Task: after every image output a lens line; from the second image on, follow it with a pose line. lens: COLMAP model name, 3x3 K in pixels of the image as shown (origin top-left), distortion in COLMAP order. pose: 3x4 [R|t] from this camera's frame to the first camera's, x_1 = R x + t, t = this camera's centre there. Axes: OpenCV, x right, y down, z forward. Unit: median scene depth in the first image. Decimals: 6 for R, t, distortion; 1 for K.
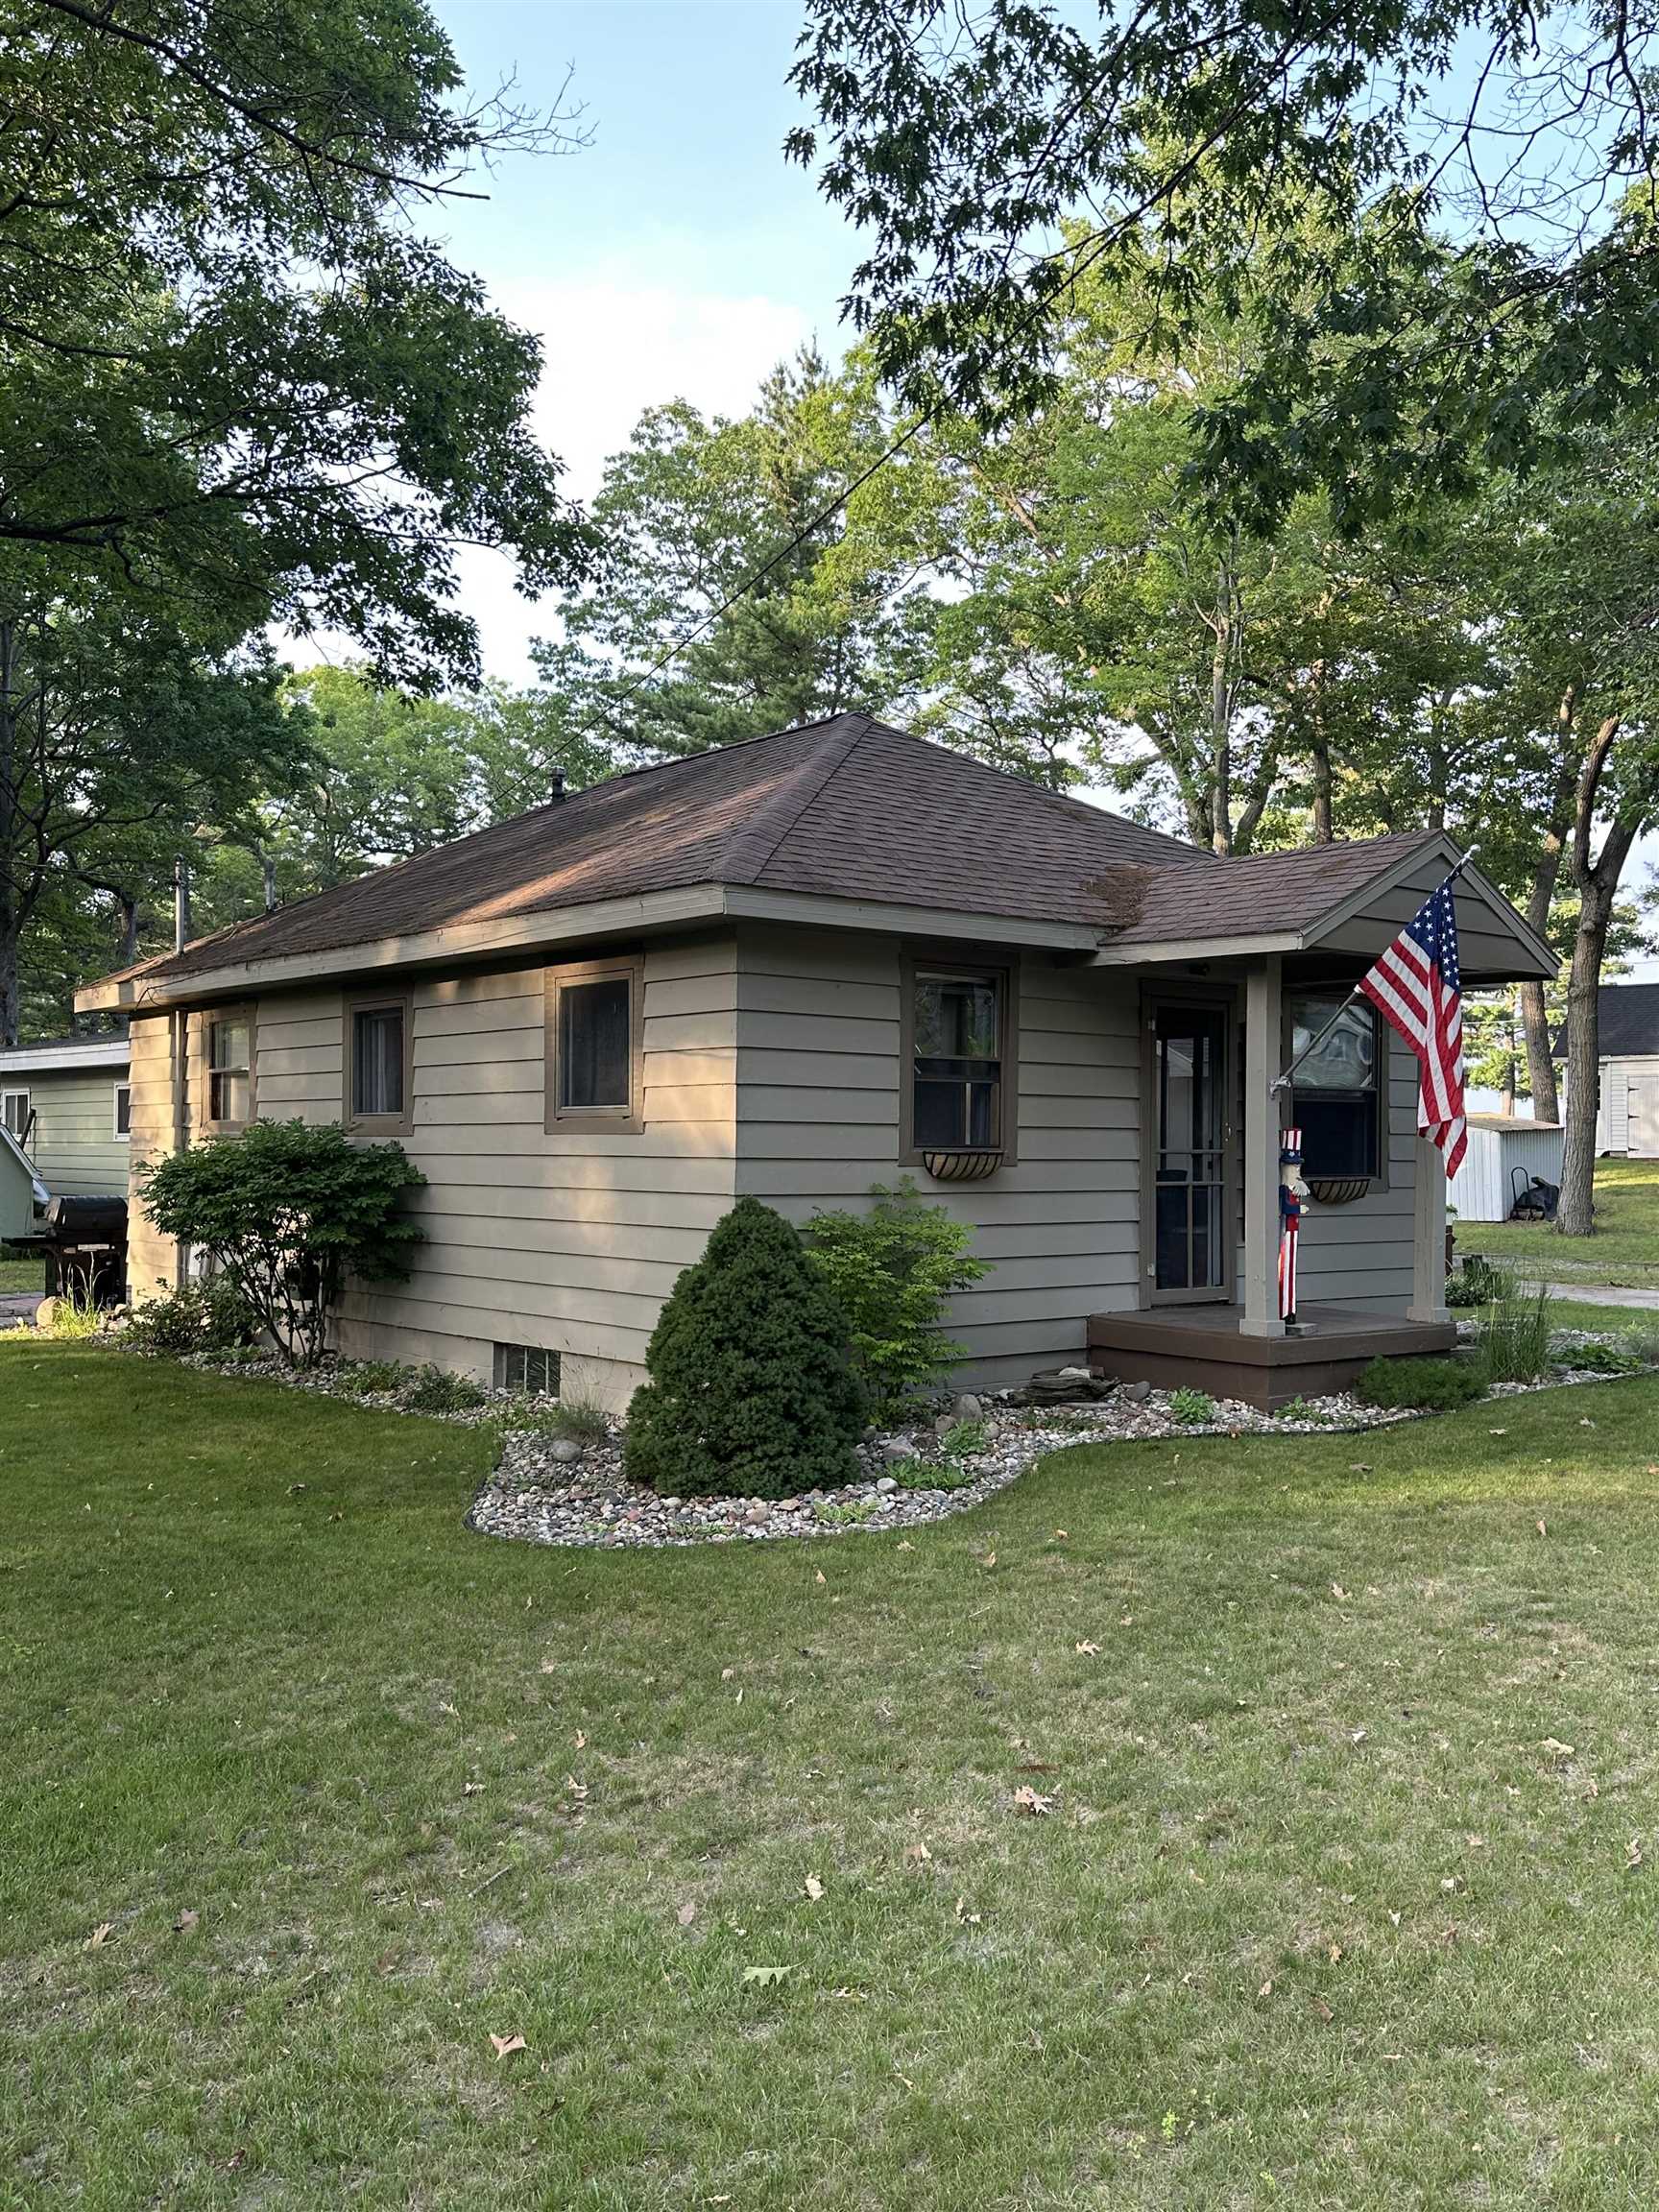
lens RADIAL K [[1933.6, 0, 829.2], [0, 1933.6, 1147.0], [0, 0, 1]] dist [0.052010, 0.000028]
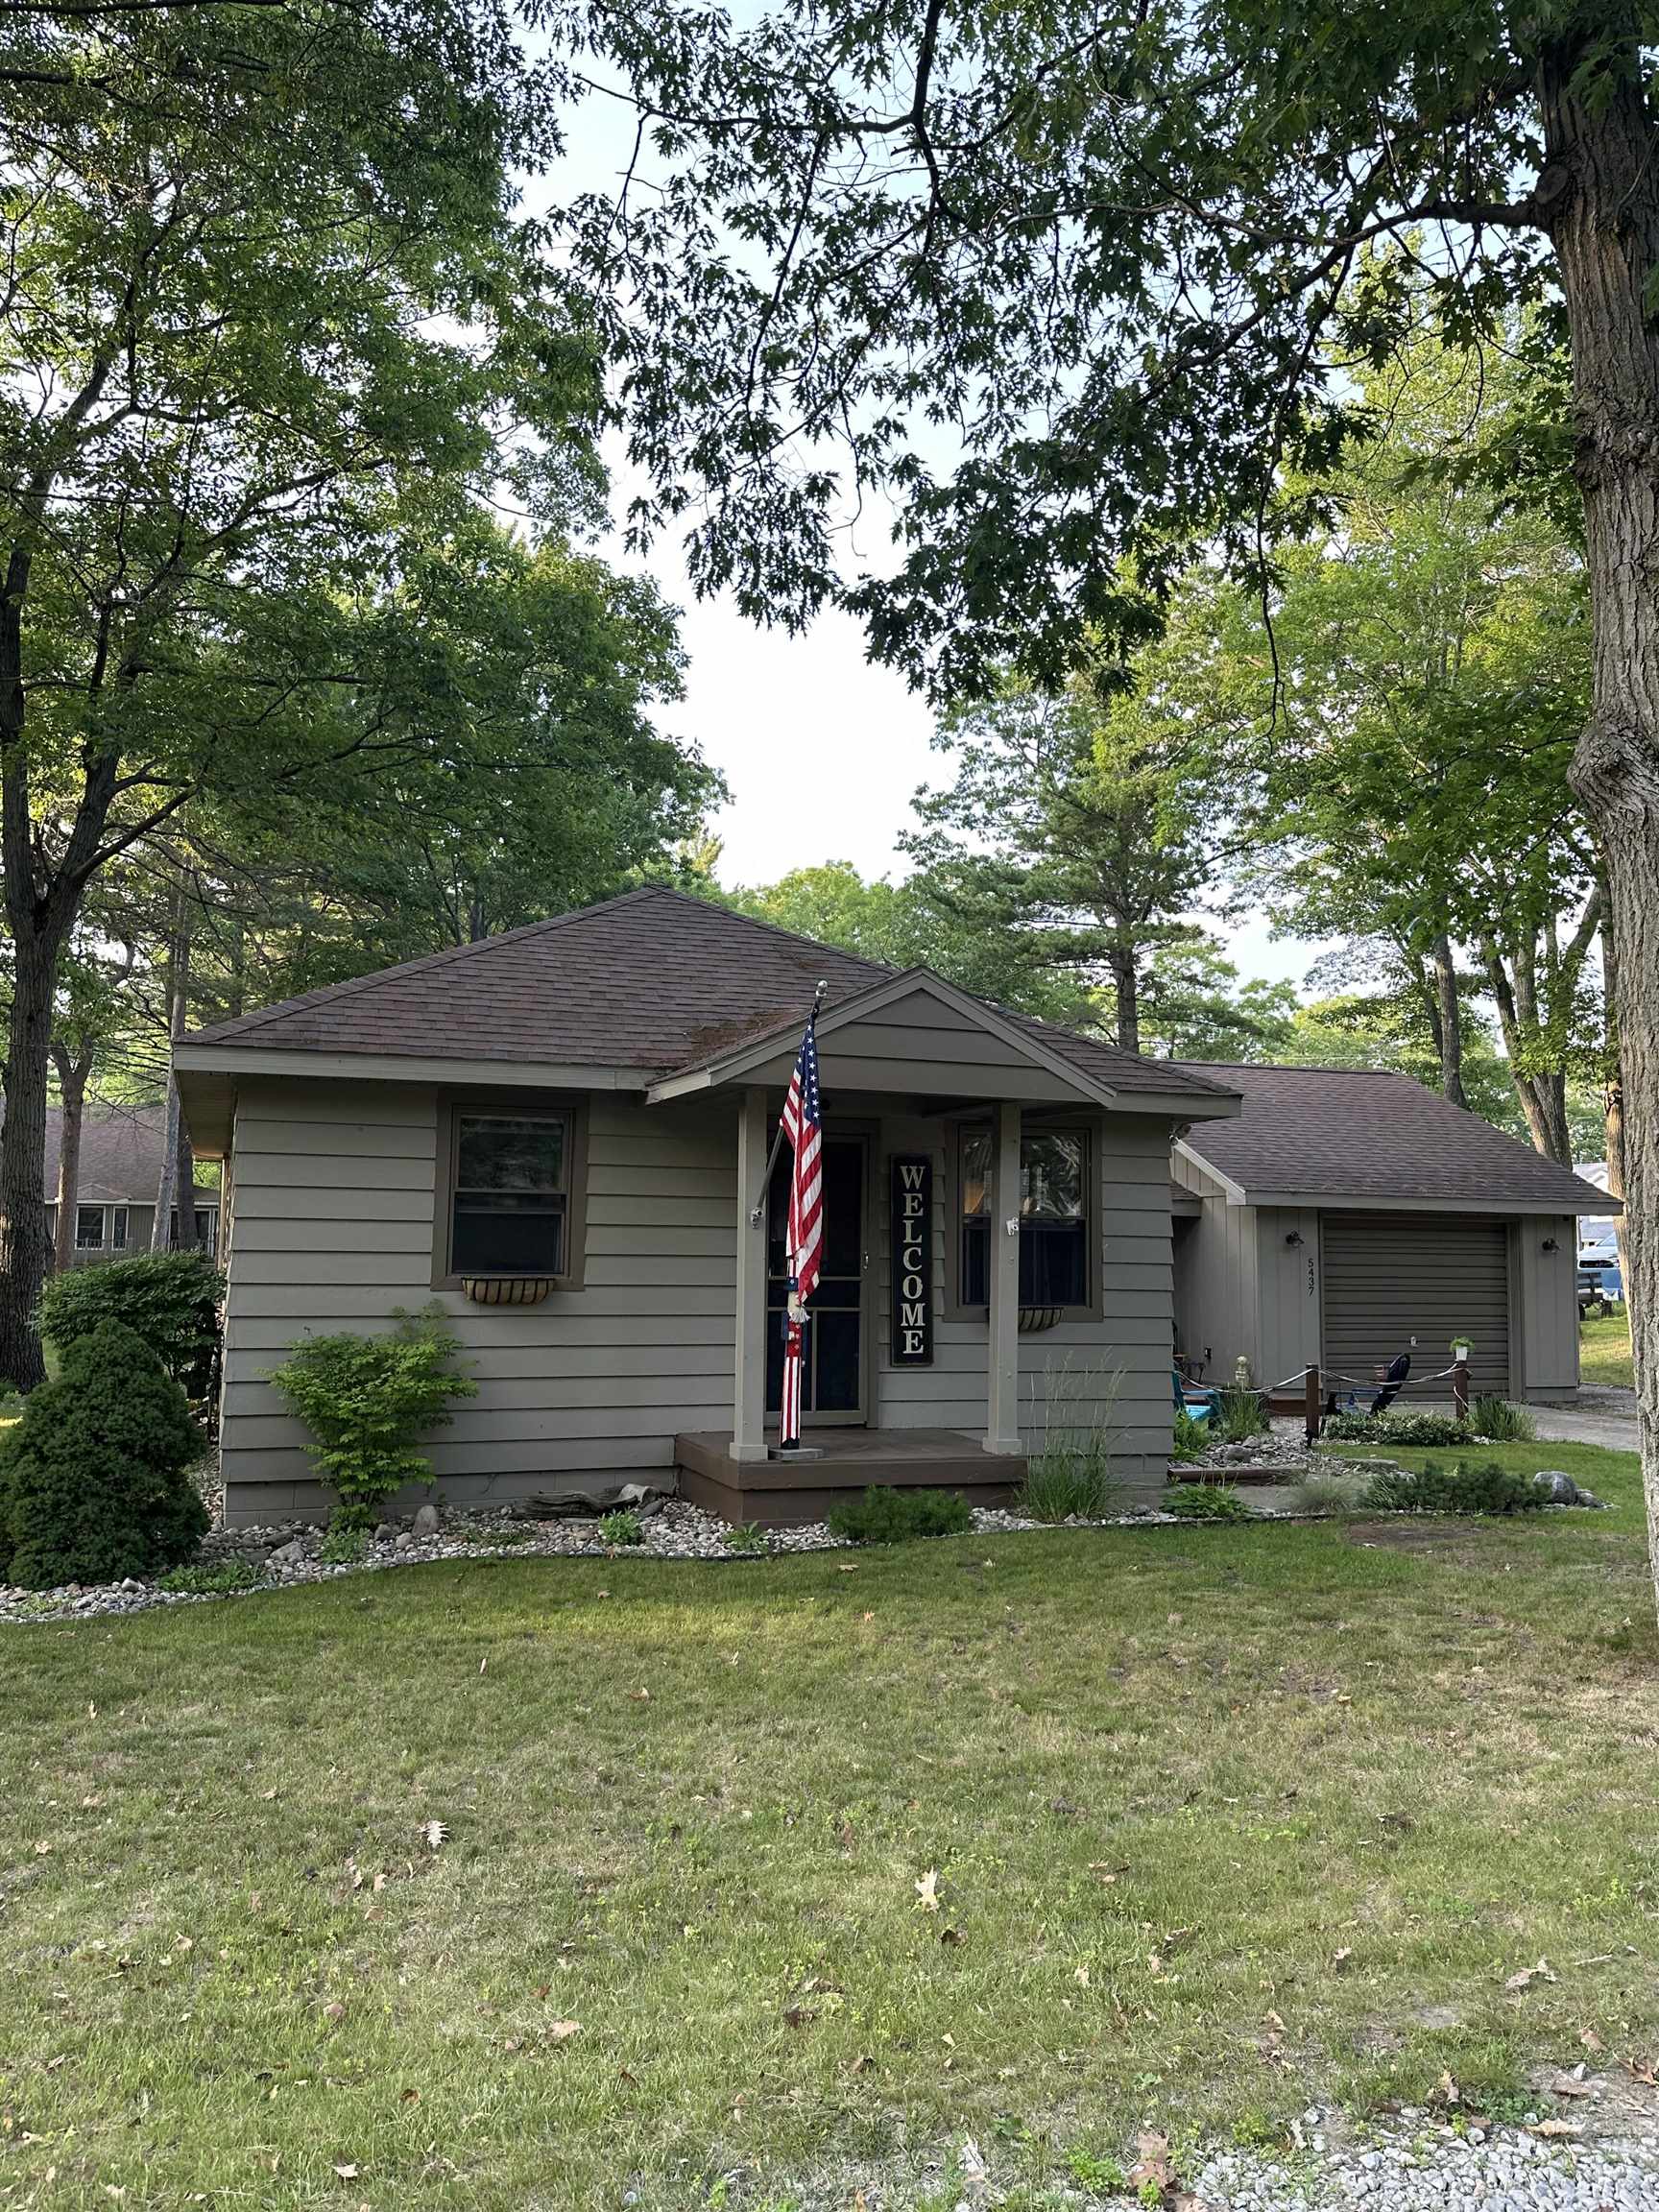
lens RADIAL K [[1727.4, 0, 829.5], [0, 1727.4, 1106.0], [0, 0, 1]] dist [0.136762, -0.284049]
pose [[0.946934, -0.026106, -0.320365, 0.544915], [-0.004709, 0.995462, -0.095039, -0.001664], [0.321393, 0.091505, 0.942515, 0.124573]]
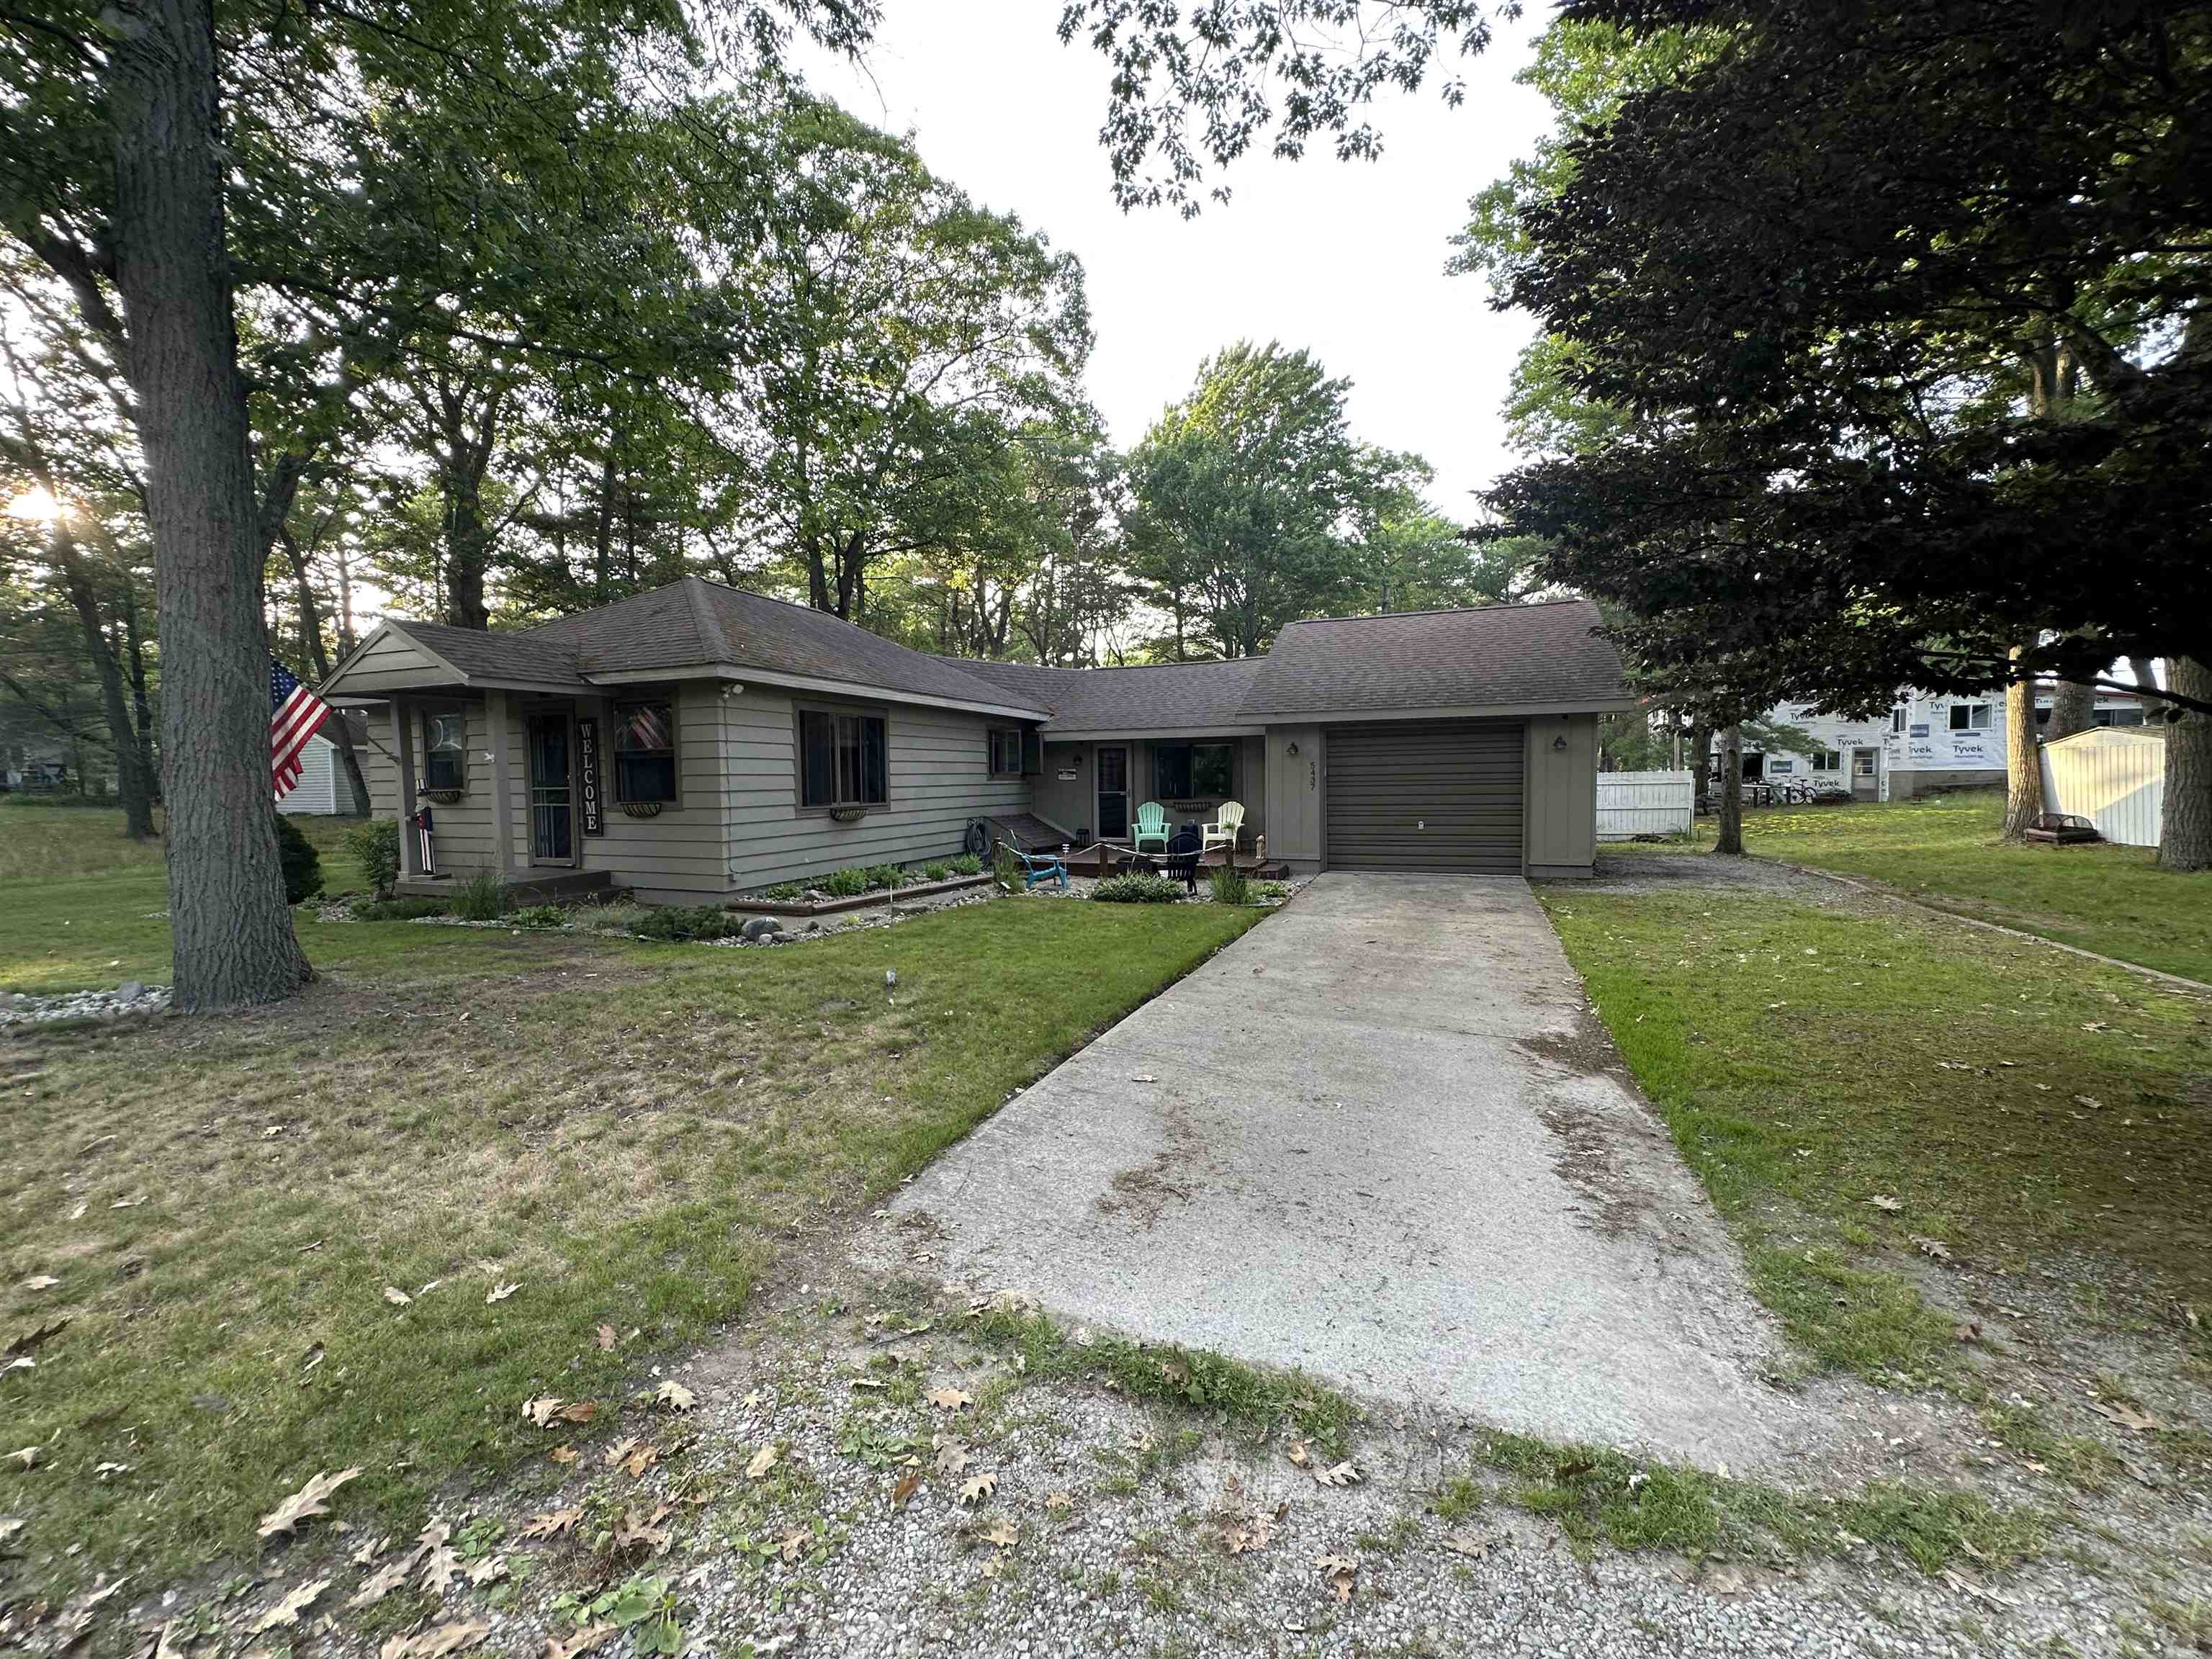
lens RADIAL K [[915.5, 0, 1106.0], [0, 915.5, 829.5], [0, 0, 1]] dist [0.000954, 0.000160]
pose [[0.485223, 0.033125, -0.873763, 1.435918], [0.016365, 0.998763, 0.046952, 0.010965], [0.874237, -0.037081, 0.484081, 1.196632]]
